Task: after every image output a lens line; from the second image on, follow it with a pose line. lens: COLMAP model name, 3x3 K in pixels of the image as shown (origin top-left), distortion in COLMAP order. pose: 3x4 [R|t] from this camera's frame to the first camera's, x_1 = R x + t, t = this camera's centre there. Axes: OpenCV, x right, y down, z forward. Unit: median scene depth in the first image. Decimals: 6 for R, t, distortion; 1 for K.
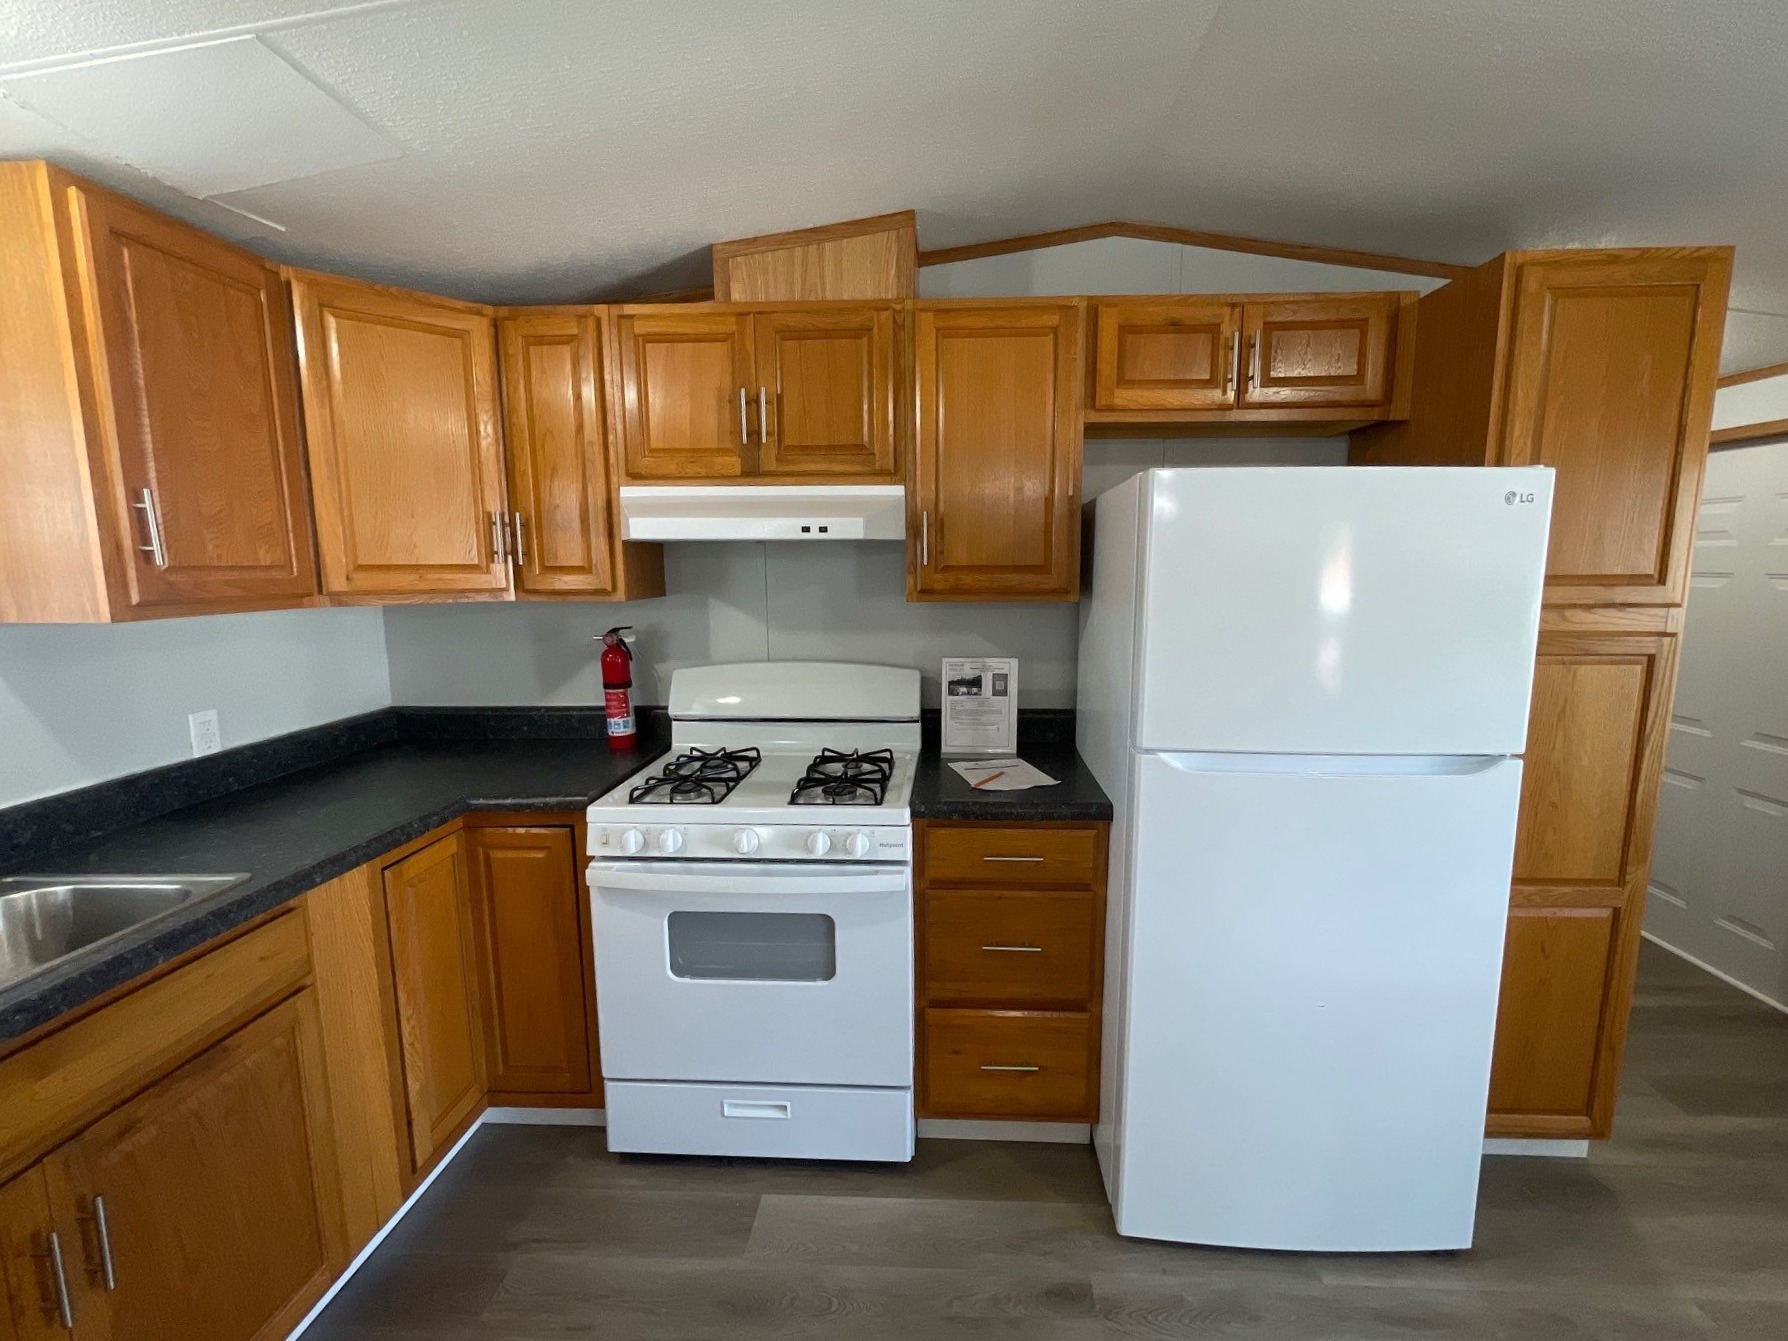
lens RADIAL K [[765.2, 0, 924.8], [0, 765.2, 671.0], [0, 0, 1]] dist [-0.000999, 0.000168]
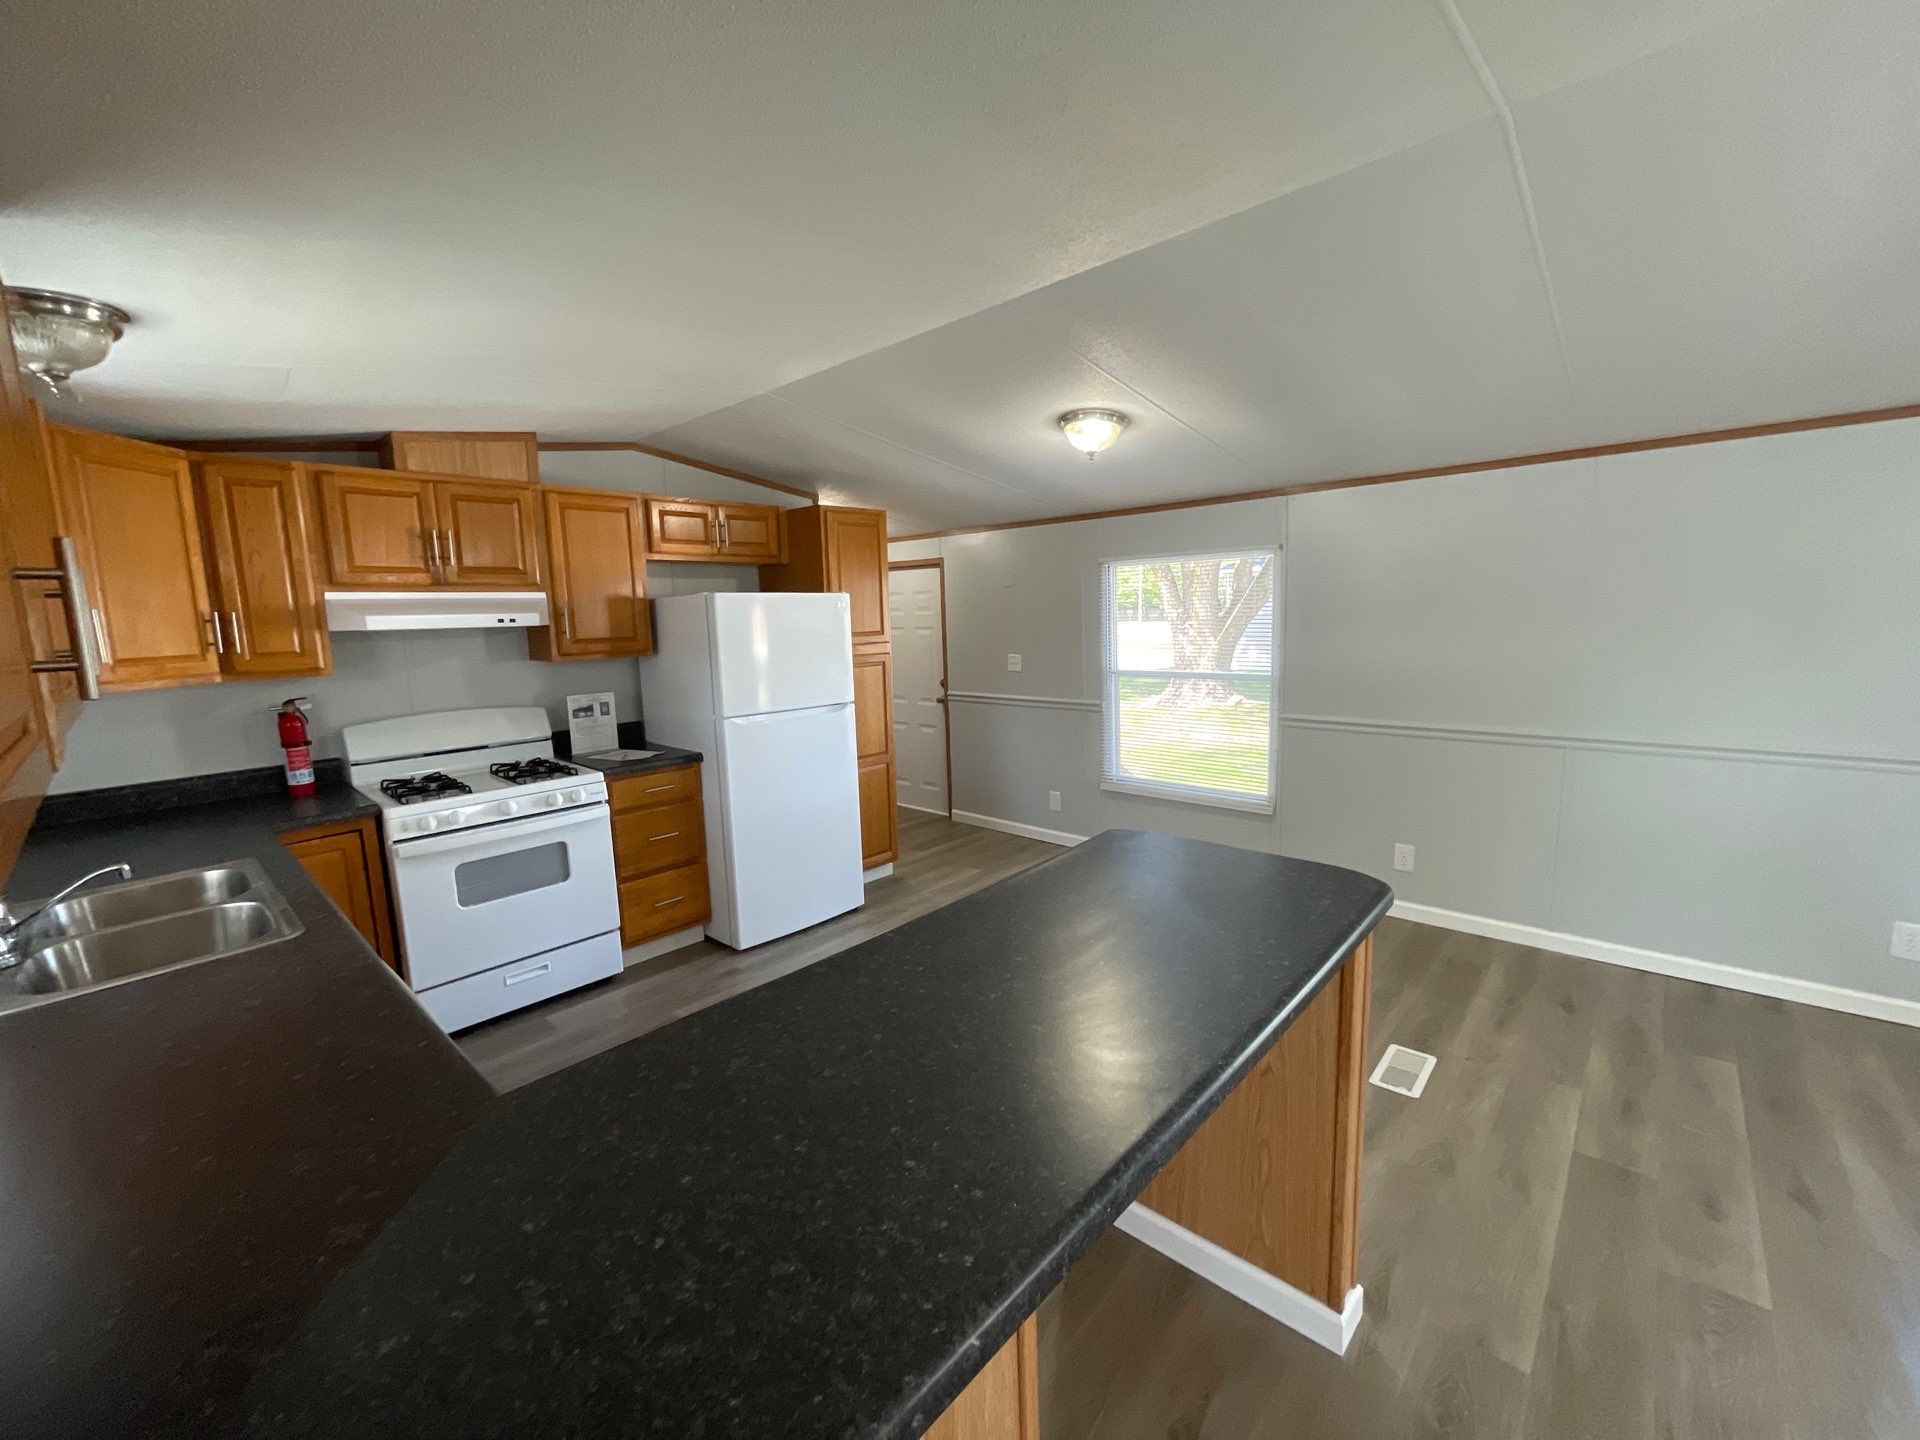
lens RADIAL K [[775.7, 0, 951.4], [0, 775.7, 716.1], [0, 0, 1]] dist [-0.001266, 0.000145]
pose [[0.653968, -0.117258, 0.747380, -0.777754], [0.132748, 0.990373, 0.039225, 0.078825], [-0.744784, 0.073561, 0.663238, -0.792472]]
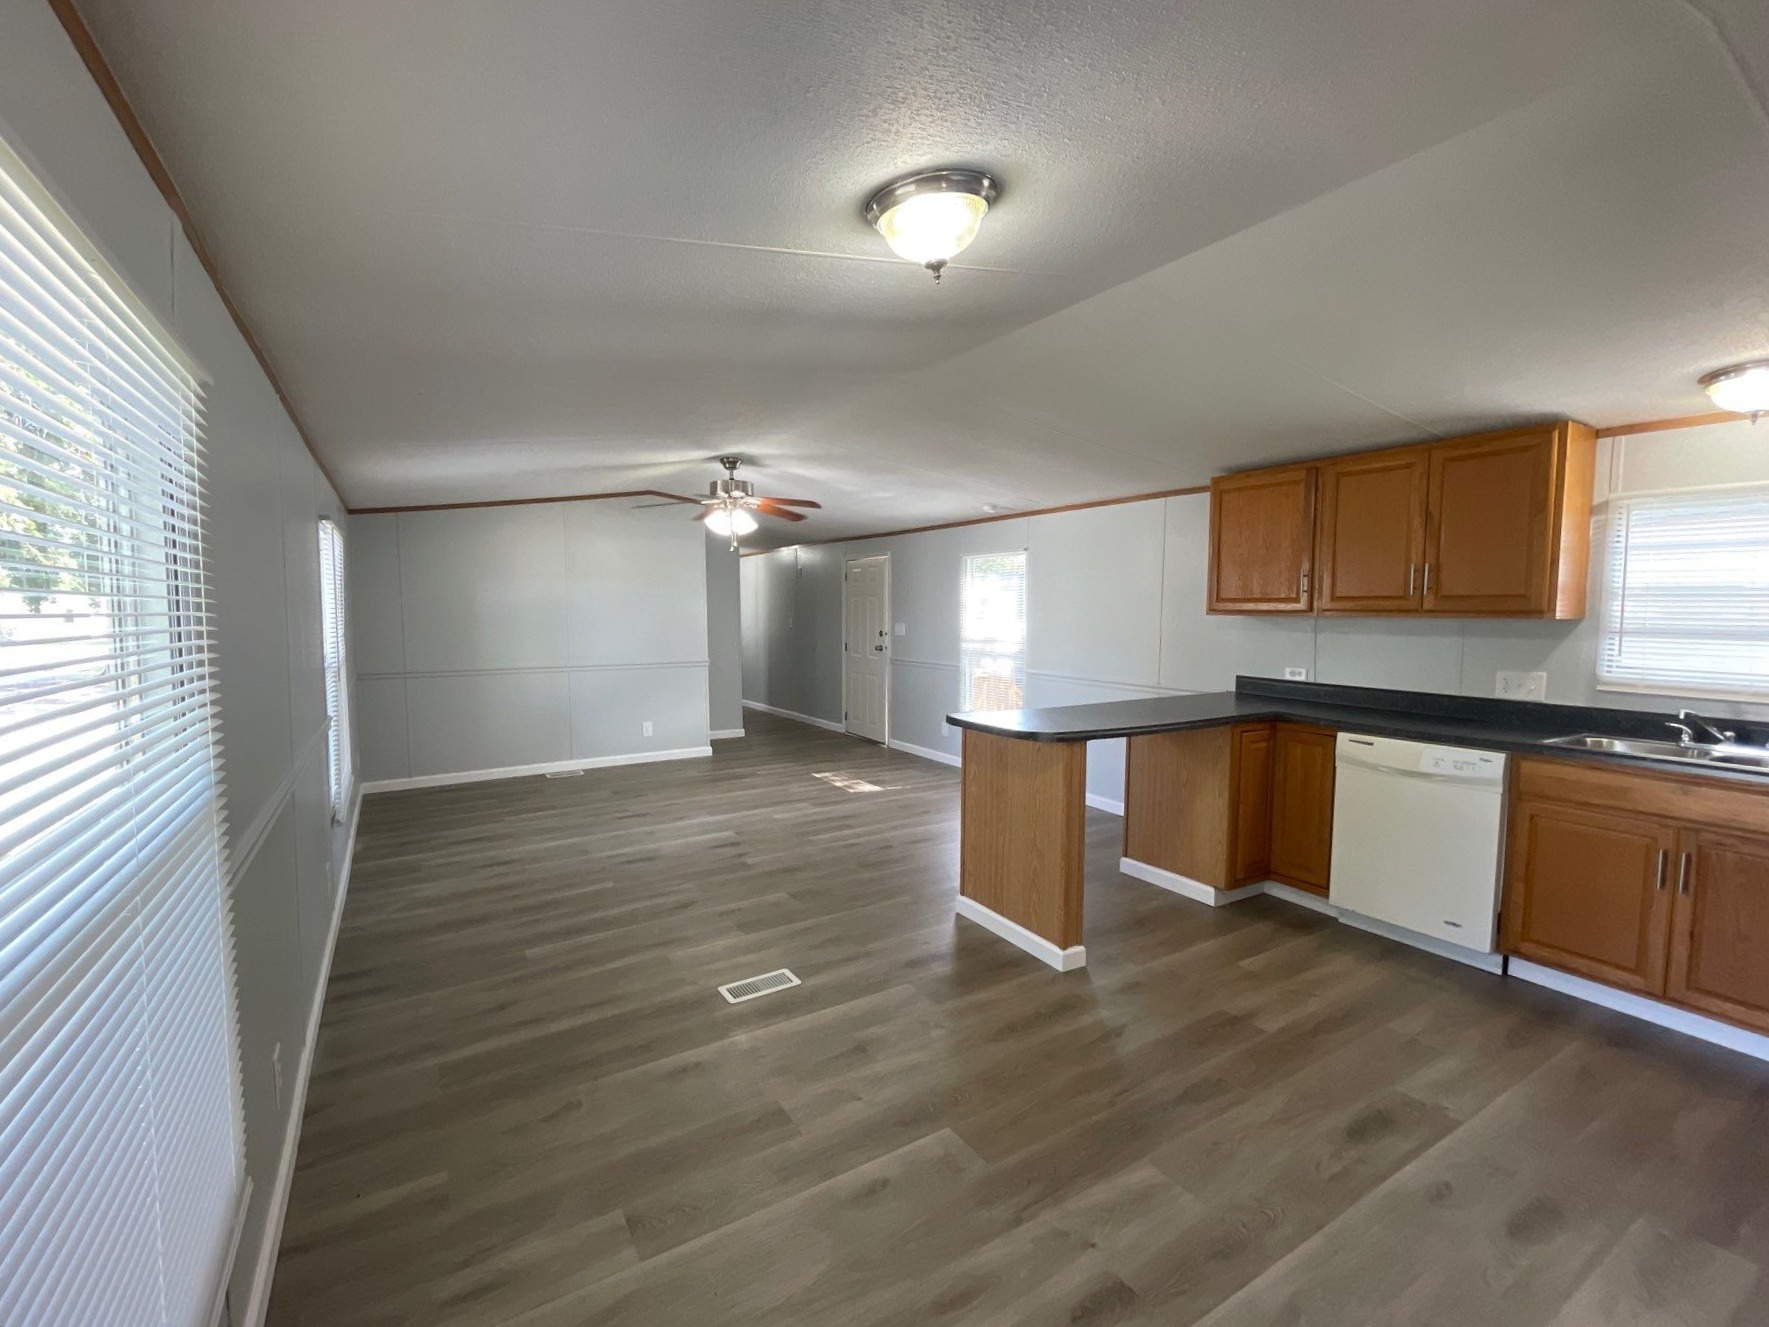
lens RADIAL K [[757.0, 0, 853.1], [0, 757.0, 667.0], [0, 0, 1]] dist [-0.000999, 0.000168]
pose [[-0.843361, 0.043579, -0.535577, 1.270902], [-0.071958, 0.978569, 0.192935, -0.083185], [0.532507, 0.201253, -0.822152, 0.757546]]
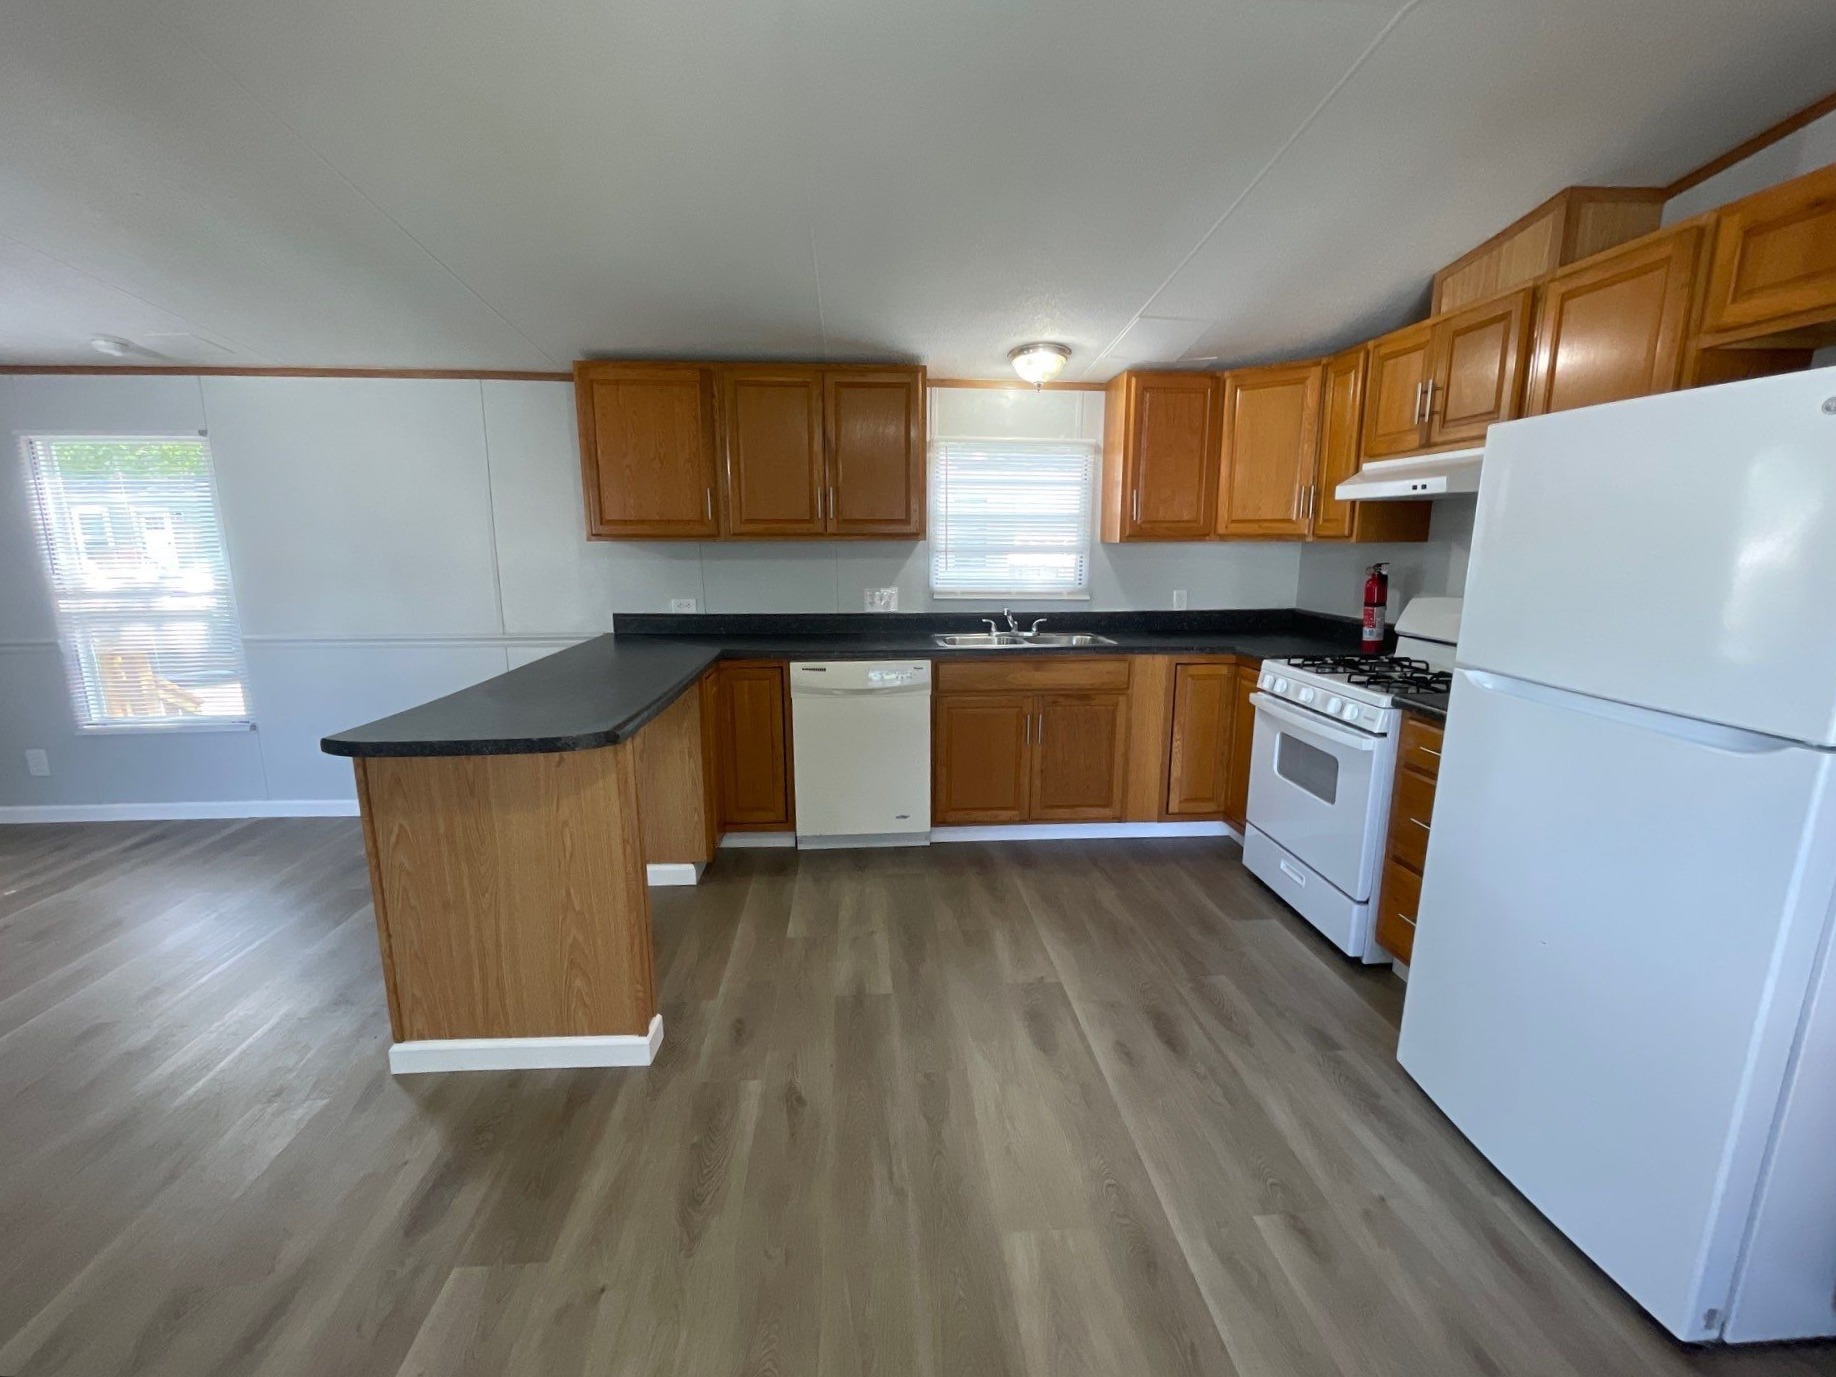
lens RADIAL K [[785.7, 0, 911.2], [0, 785.7, 678.7], [0, 0, 1]] dist [-0.000999, 0.000168]
pose [[0.104899, 0.182936, -0.977512, 1.132496], [-0.133580, 0.976620, 0.168434, 0.026483], [0.985471, 0.112907, 0.126883, -0.000059]]
